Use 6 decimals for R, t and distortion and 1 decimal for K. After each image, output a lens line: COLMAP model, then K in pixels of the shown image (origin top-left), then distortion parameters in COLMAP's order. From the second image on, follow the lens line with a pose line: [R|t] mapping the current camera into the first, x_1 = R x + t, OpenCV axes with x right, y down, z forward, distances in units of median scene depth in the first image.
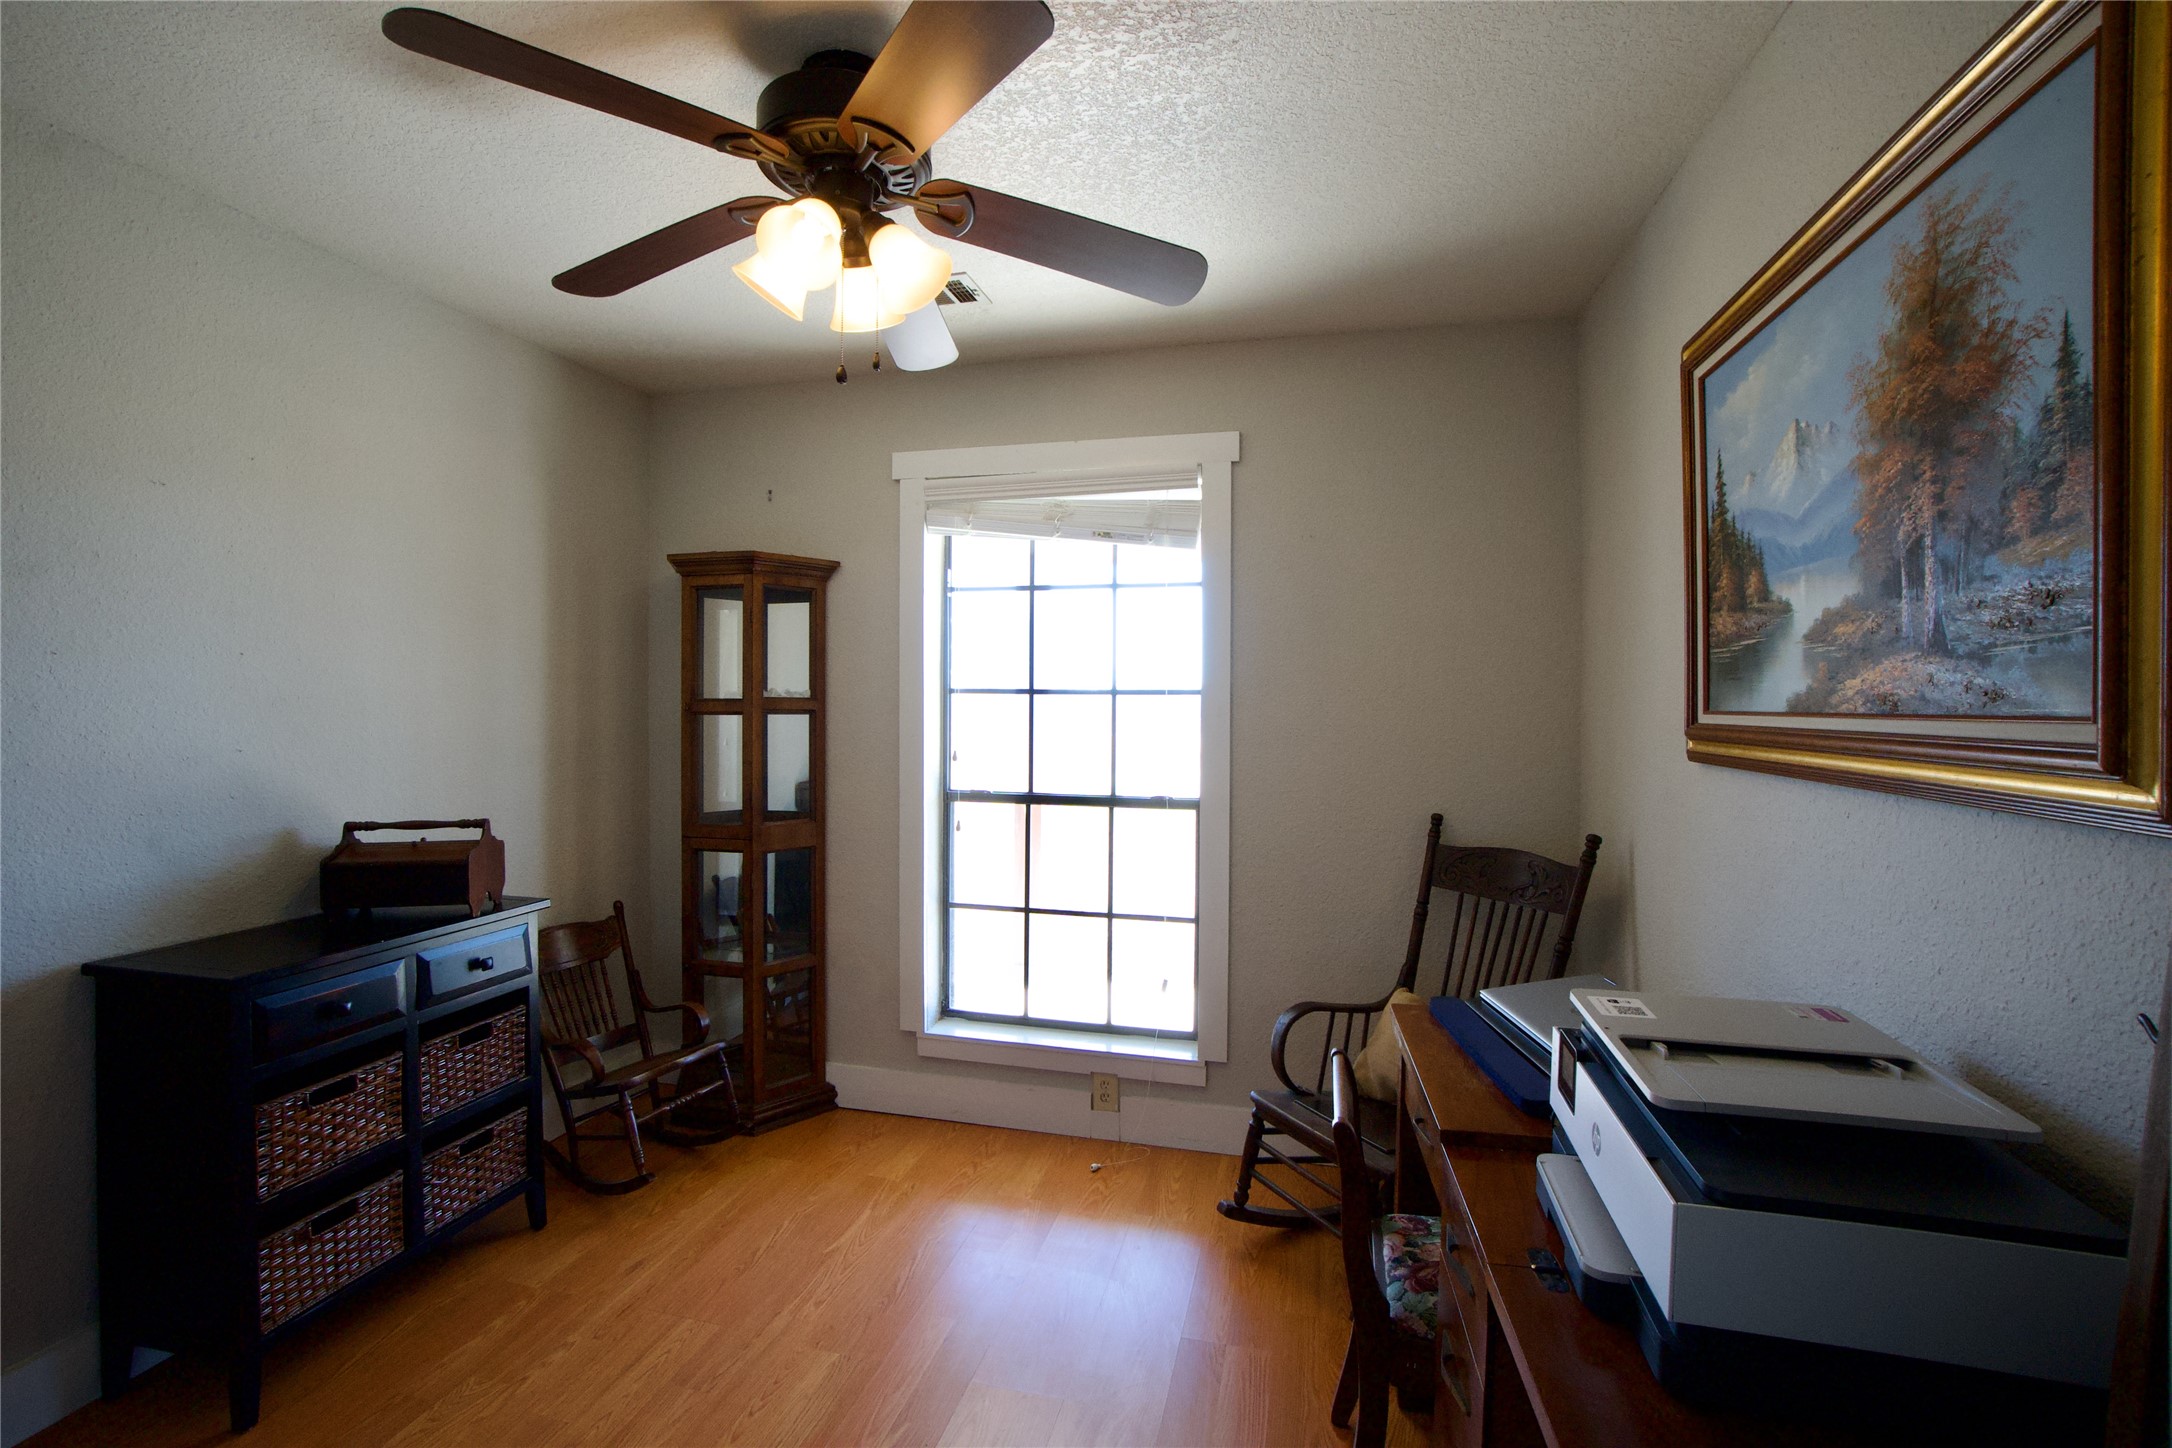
lens RADIAL K [[945.4, 0, 1078.7], [0, 945.4, 719.1], [0, 0, 1]] dist [-0.062288, 0.020237]
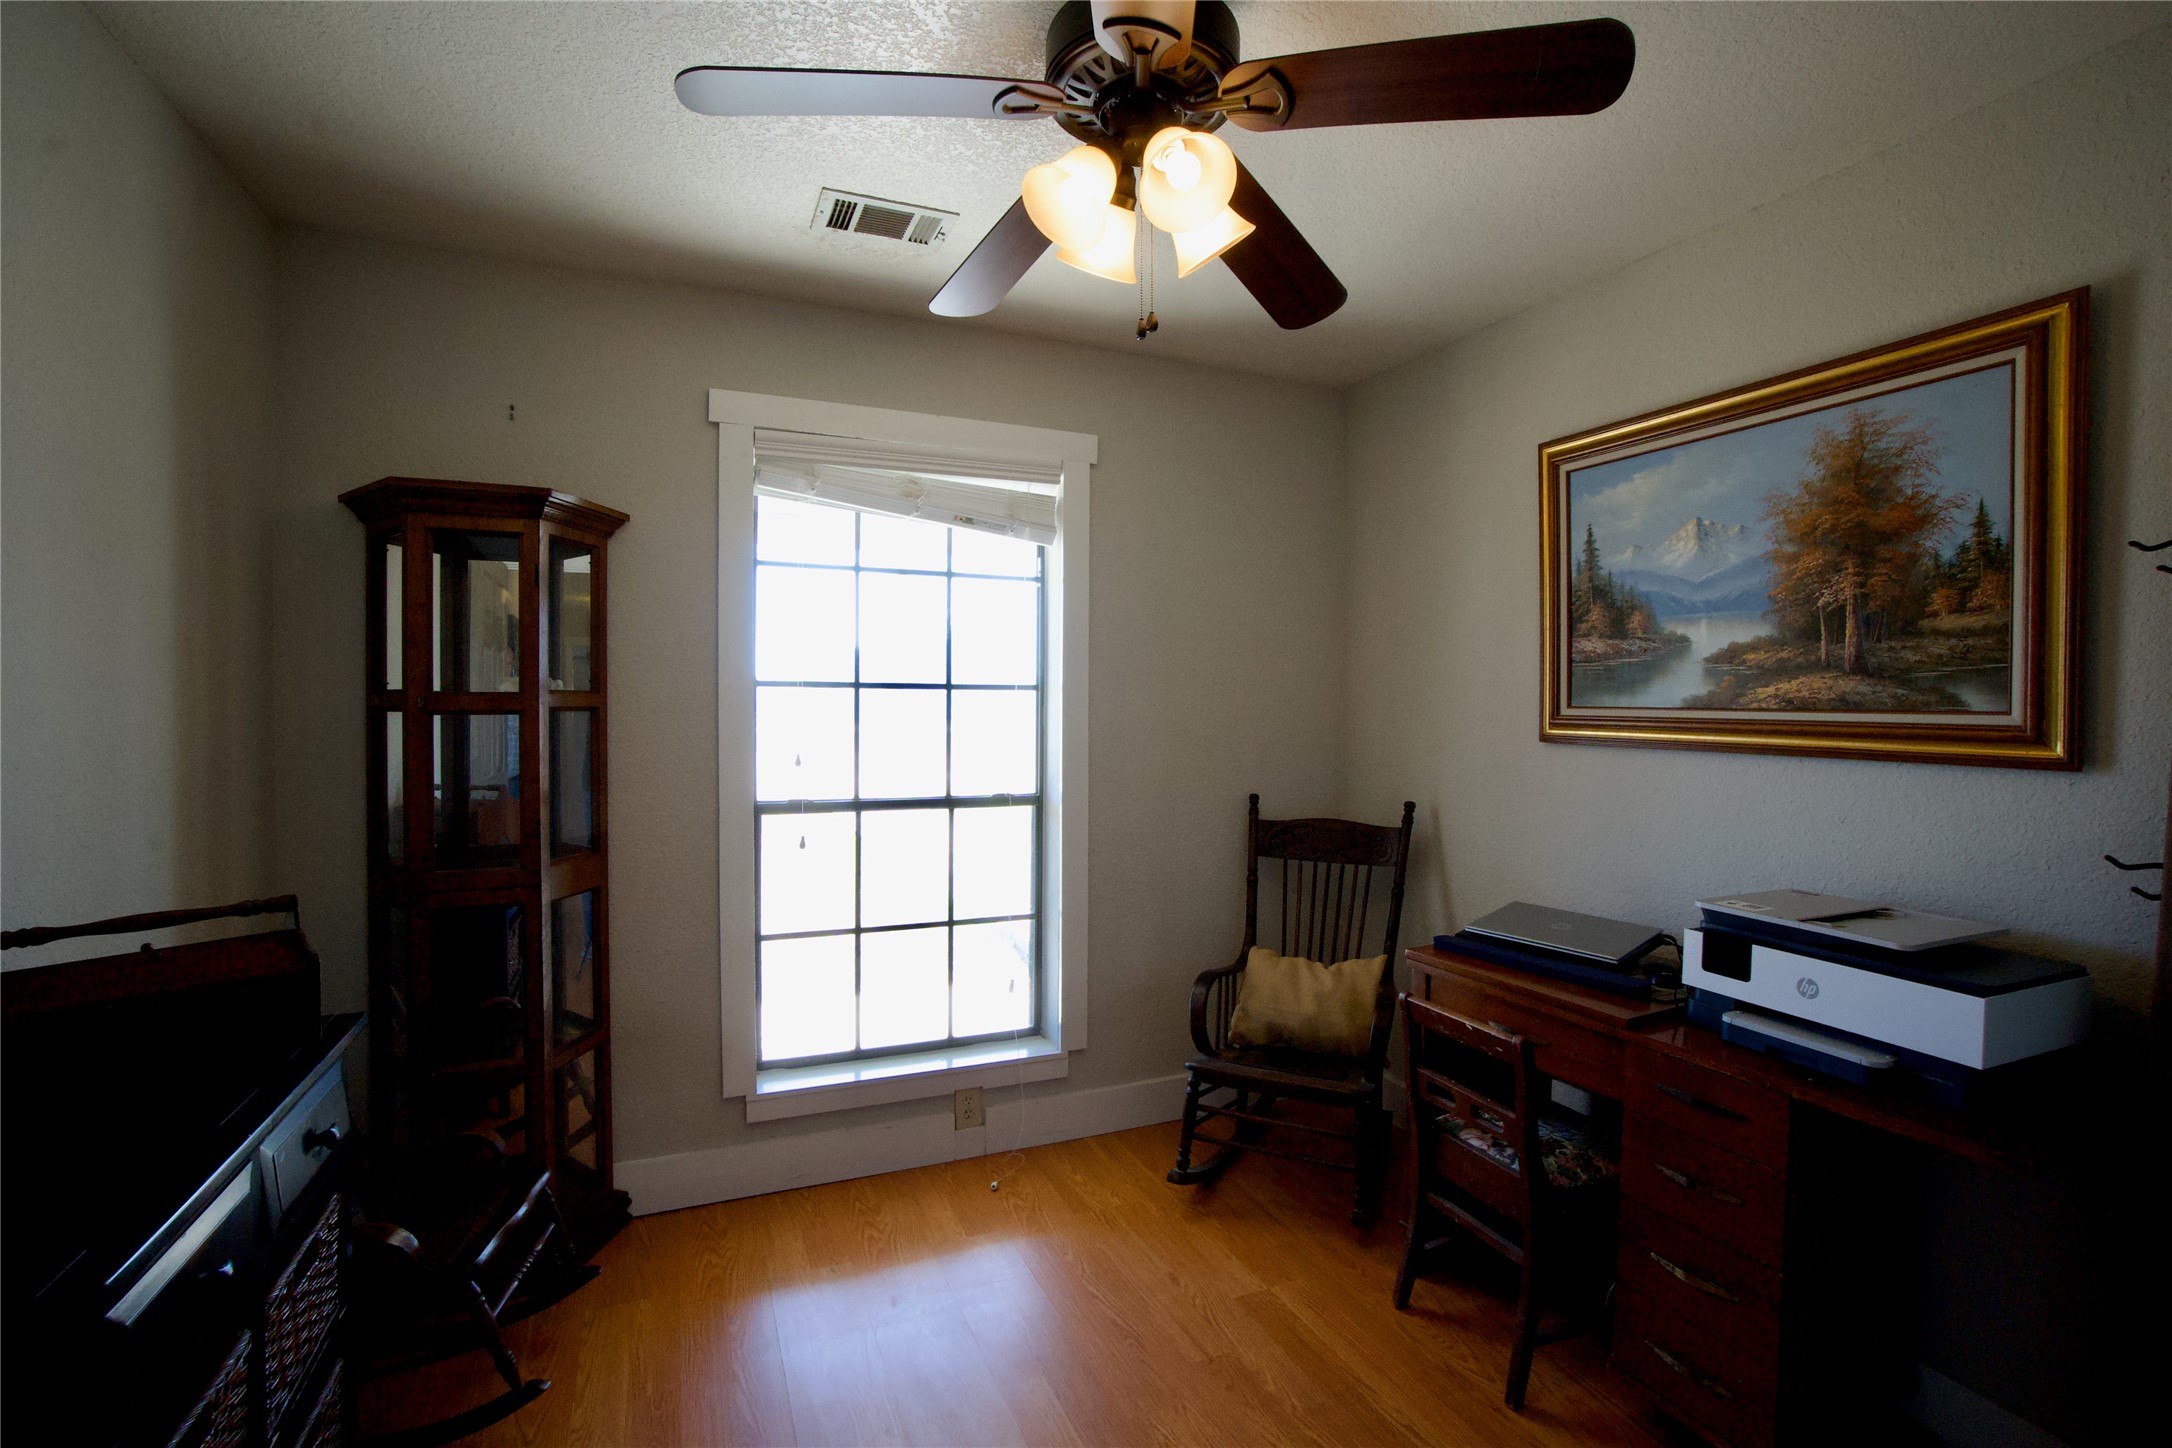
lens RADIAL K [[945.4, 0, 1078.7], [0, 945.4, 719.1], [0, 0, 1]] dist [-0.062288, 0.020237]
pose [[0.797344, -0.012022, 0.603405, -0.473062], [0.007034, 0.999919, 0.010627, -0.005926], [-0.603484, -0.004229, 0.797364, 0.186585]]
